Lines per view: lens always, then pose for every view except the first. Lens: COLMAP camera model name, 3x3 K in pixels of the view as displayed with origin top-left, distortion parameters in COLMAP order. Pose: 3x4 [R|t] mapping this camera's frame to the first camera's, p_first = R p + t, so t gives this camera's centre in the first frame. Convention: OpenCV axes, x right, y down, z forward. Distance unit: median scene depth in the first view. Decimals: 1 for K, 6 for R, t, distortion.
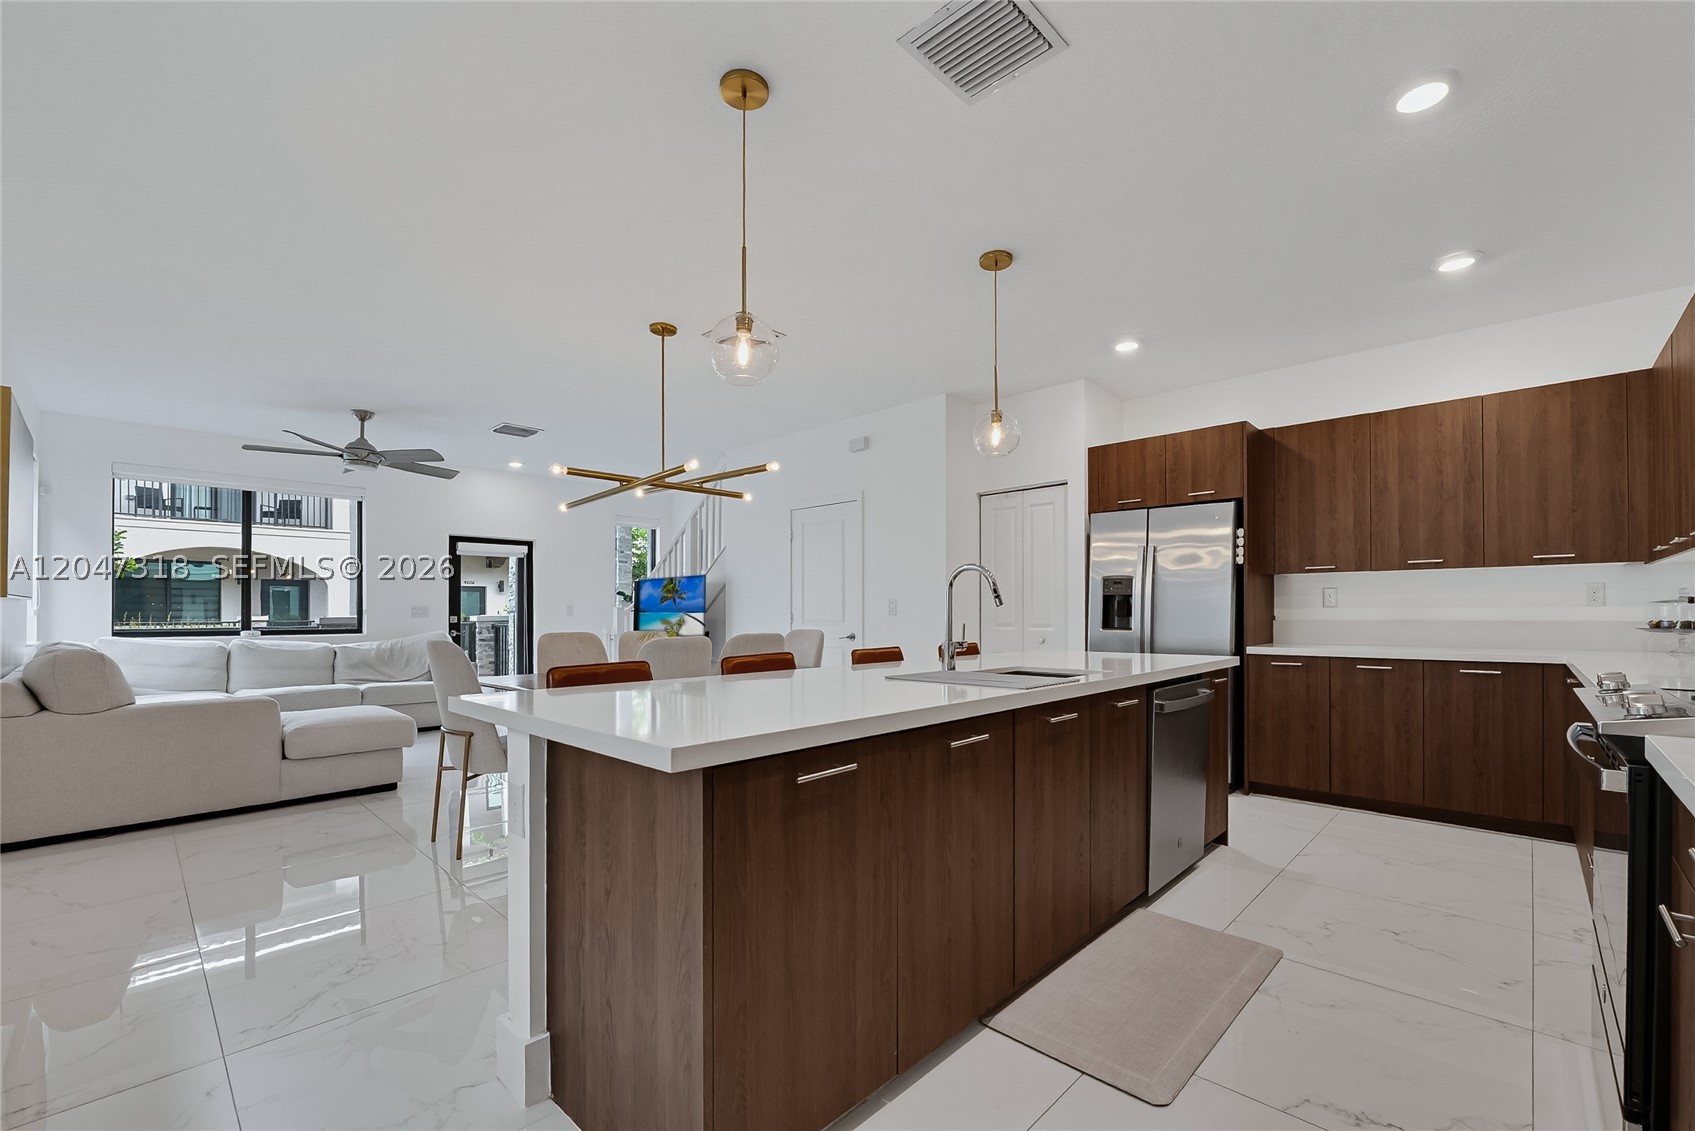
lens RADIAL K [[675.5, 0, 869.4], [0, 675.5, 609.0], [0, 0, 1]] dist [-0.000657, 0.000137]
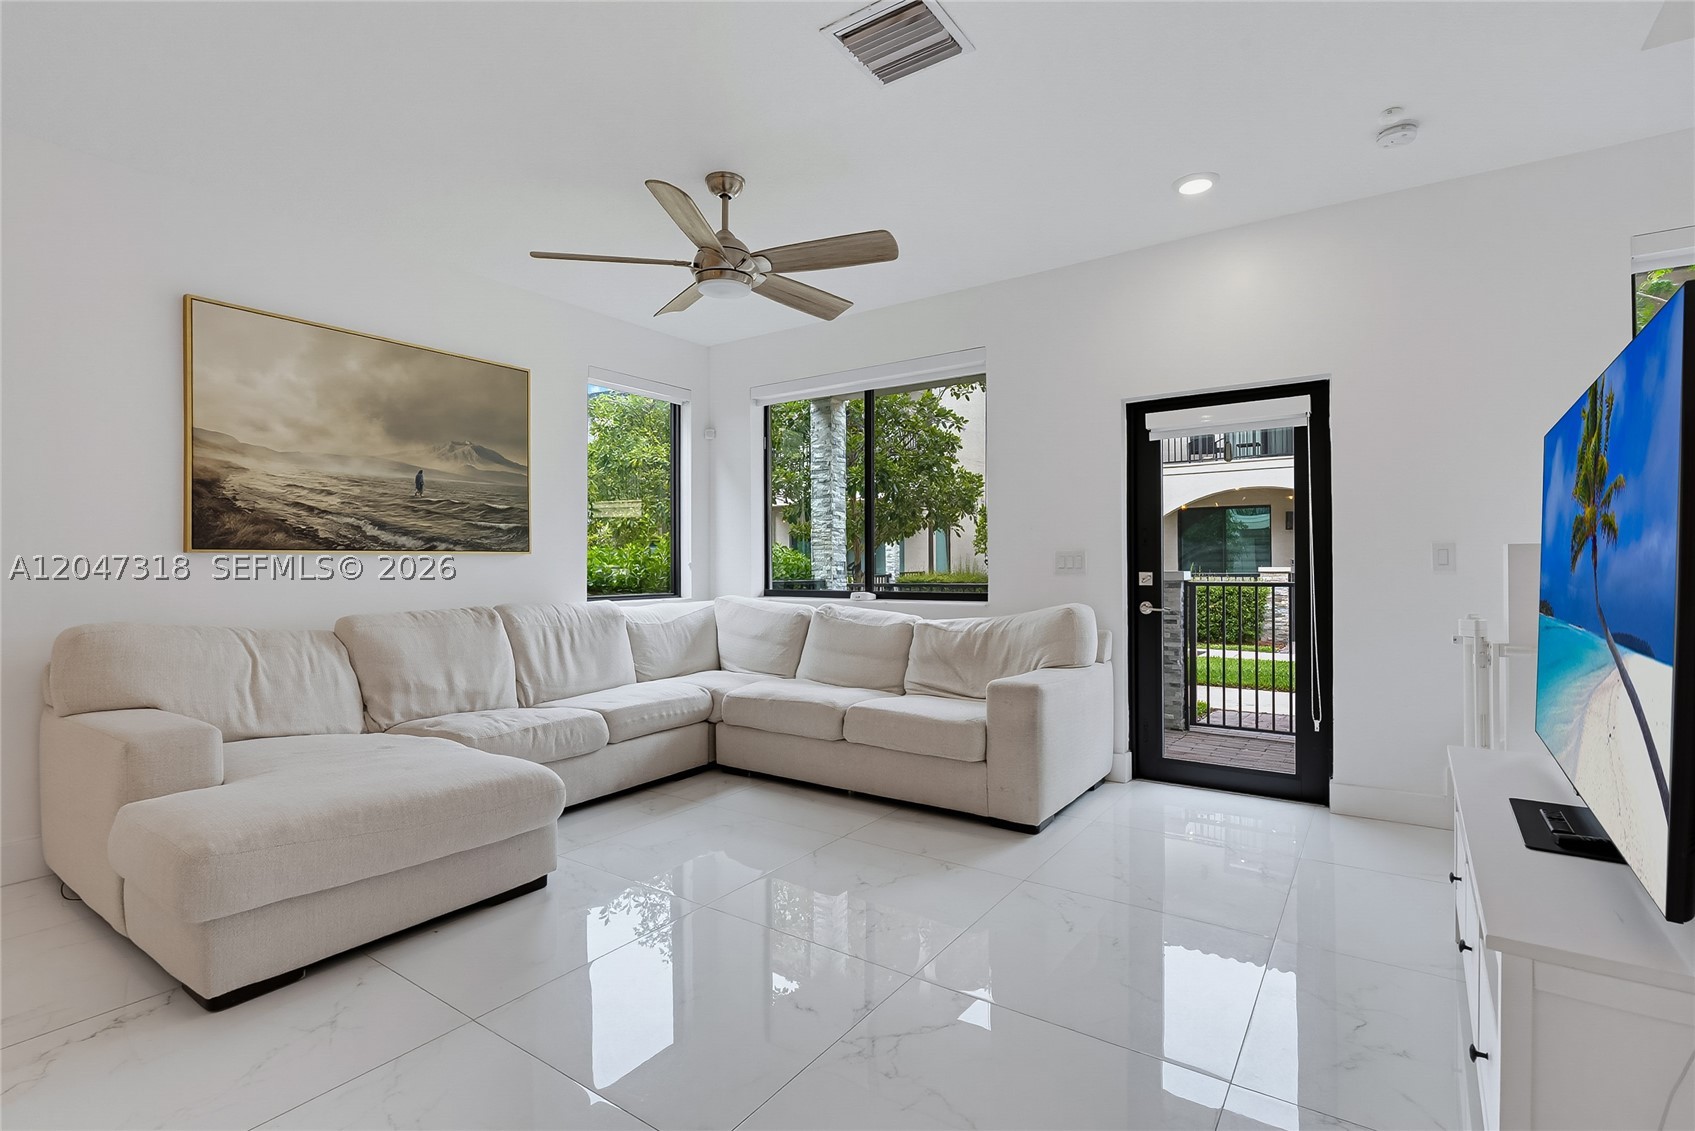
lens RADIAL K [[802.3, 0, 850.2], [0, 802.3, 561.8], [0, 0, 1]] dist [-0.003238, -0.000086]
pose [[0.158528, -0.006427, -0.987334, -0.089833], [0.011838, 0.999919, -0.004608, 0.003831], [0.987284, -0.010958, 0.158591, 0.702203]]
